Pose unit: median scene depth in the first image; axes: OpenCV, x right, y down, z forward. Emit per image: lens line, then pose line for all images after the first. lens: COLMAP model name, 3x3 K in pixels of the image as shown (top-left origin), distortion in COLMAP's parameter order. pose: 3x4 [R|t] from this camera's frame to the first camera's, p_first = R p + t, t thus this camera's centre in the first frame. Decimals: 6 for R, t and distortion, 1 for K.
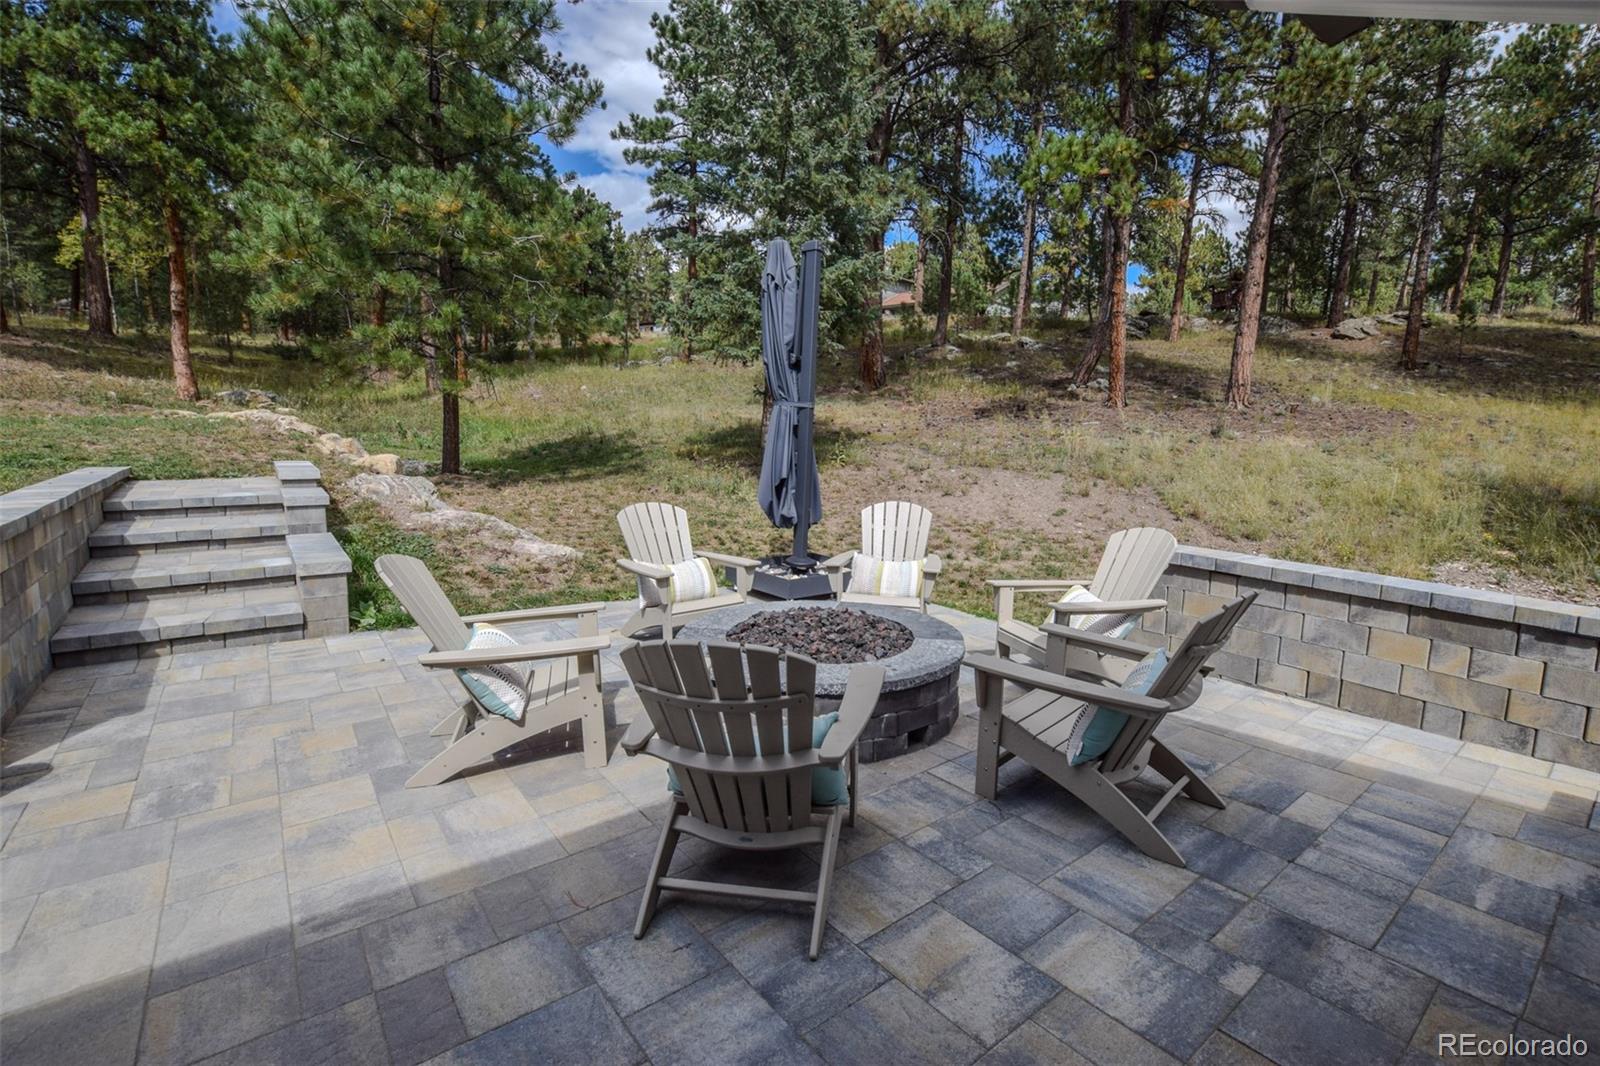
lens RADIAL K [[721.6, 0, 831.5], [0, 721.6, 546.9], [0, 0, 1]] dist [-0.020877, 0.001351]
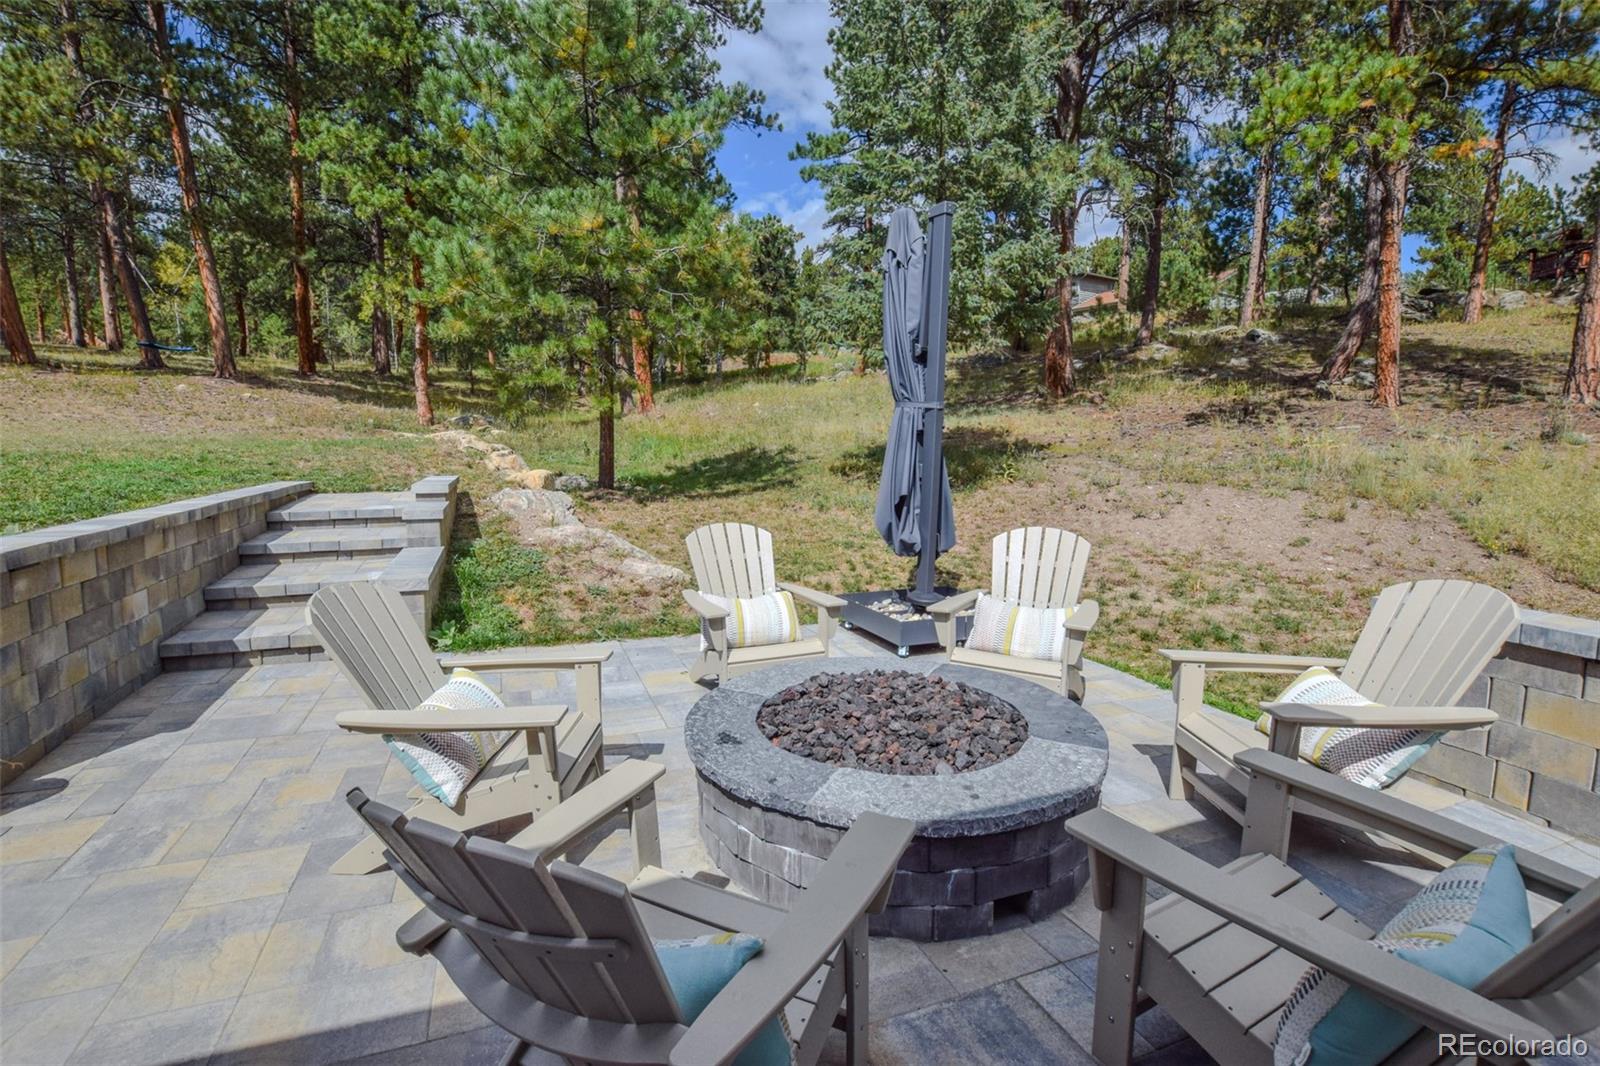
lens RADIAL K [[706.4, 0, 802.4], [0, 706.4, 530.7], [0, 0, 1]] dist [-0.026760, 0.003622]
pose [[0.948796, 0.020591, -0.315216, 0.053528], [-0.034684, 0.998631, -0.039165, -0.013602], [0.313978, 0.048093, 0.948211, 0.143339]]
